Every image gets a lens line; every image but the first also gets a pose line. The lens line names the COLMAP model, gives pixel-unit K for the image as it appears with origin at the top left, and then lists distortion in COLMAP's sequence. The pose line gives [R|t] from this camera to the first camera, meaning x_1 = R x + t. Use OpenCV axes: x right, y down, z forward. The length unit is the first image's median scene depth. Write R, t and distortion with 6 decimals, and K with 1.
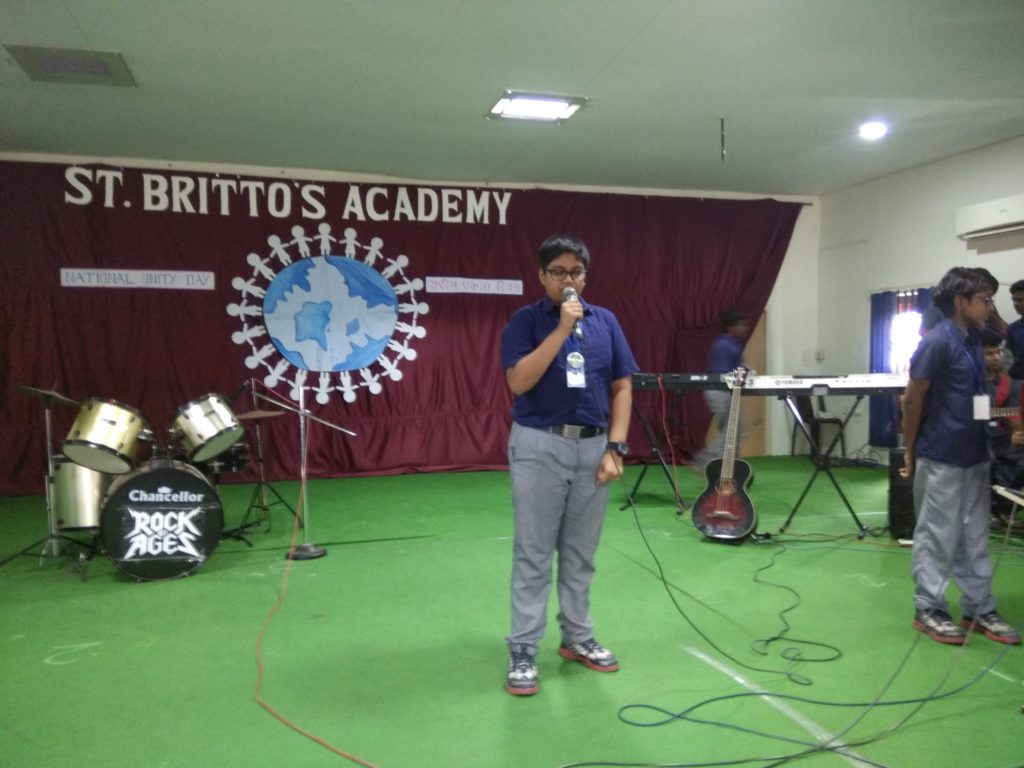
lens RADIAL K [[786.2, 0, 512.0], [0, 786.2, 384.0], [0, 0, 1]] dist [0.144225, -0.233829]
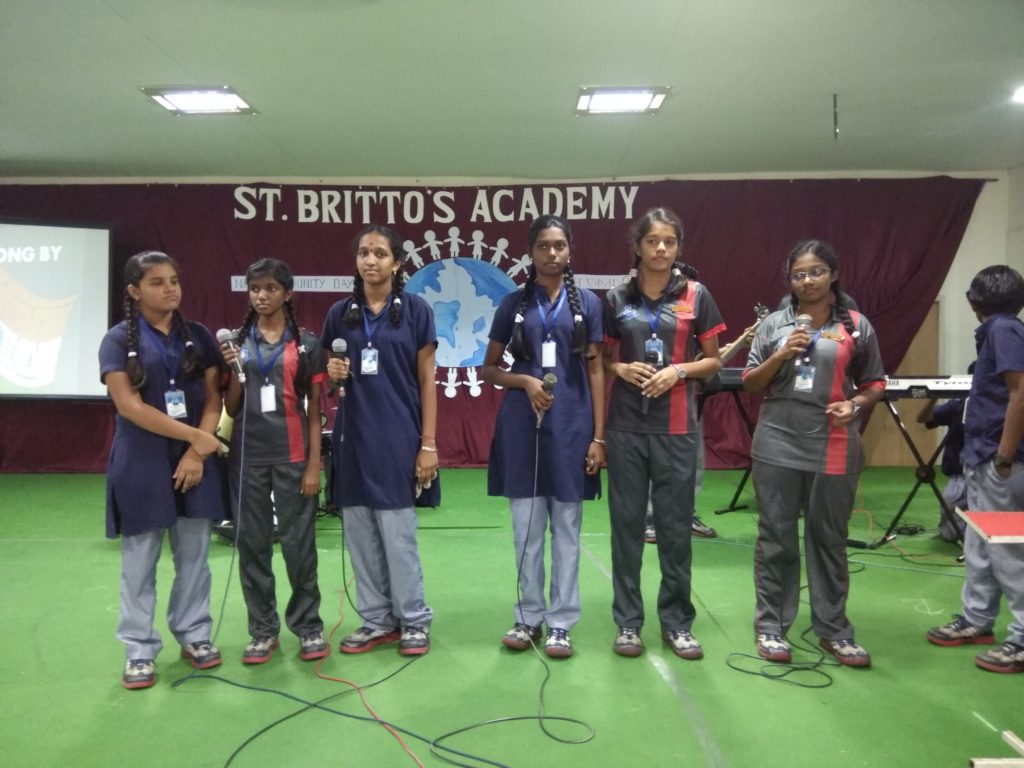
lens RADIAL K [[786.2, 0, 512.0], [0, 786.2, 384.0], [0, 0, 1]] dist [0.144225, -0.233829]
pose [[0.960304, 0.013173, -0.278643, 0.135631], [-0.011388, 0.999903, 0.008024, -0.002546], [0.278722, -0.004532, 0.960361, 0.010784]]
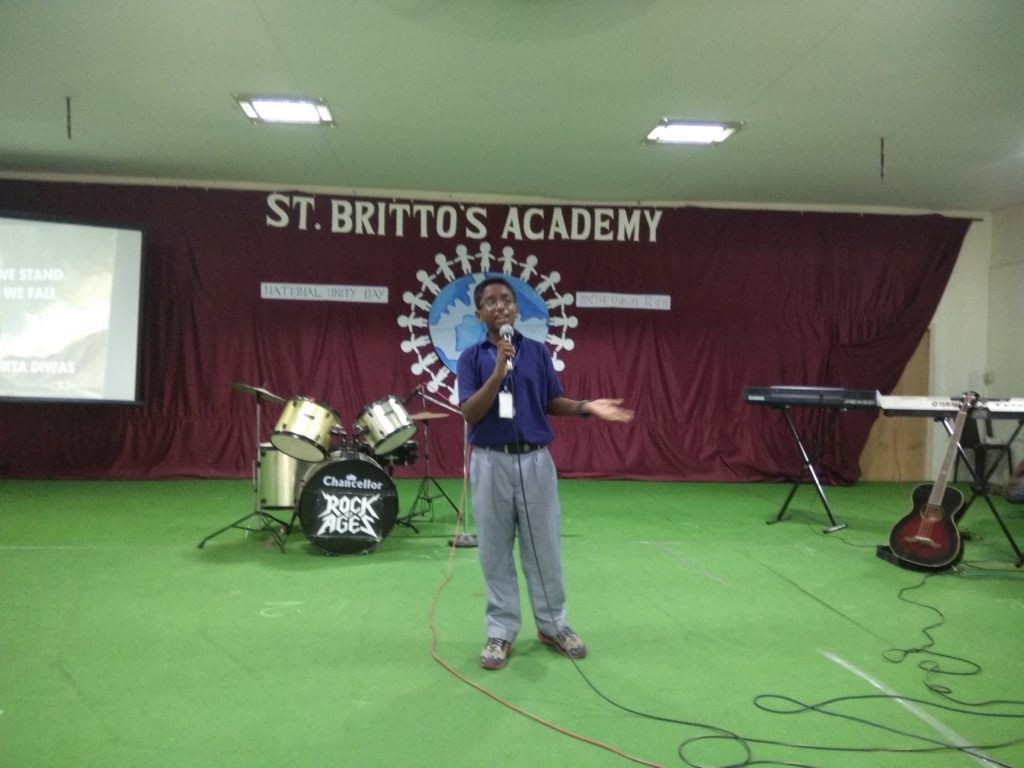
lens RADIAL K [[786.2, 0, 512.0], [0, 786.2, 384.0], [0, 0, 1]] dist [0.144225, -0.233829]
pose [[0.983699, 0.030530, -0.177214, -0.003638], [-0.033061, 0.999389, -0.011350, 0.001483], [0.176759, 0.017024, 0.984107, -0.049233]]
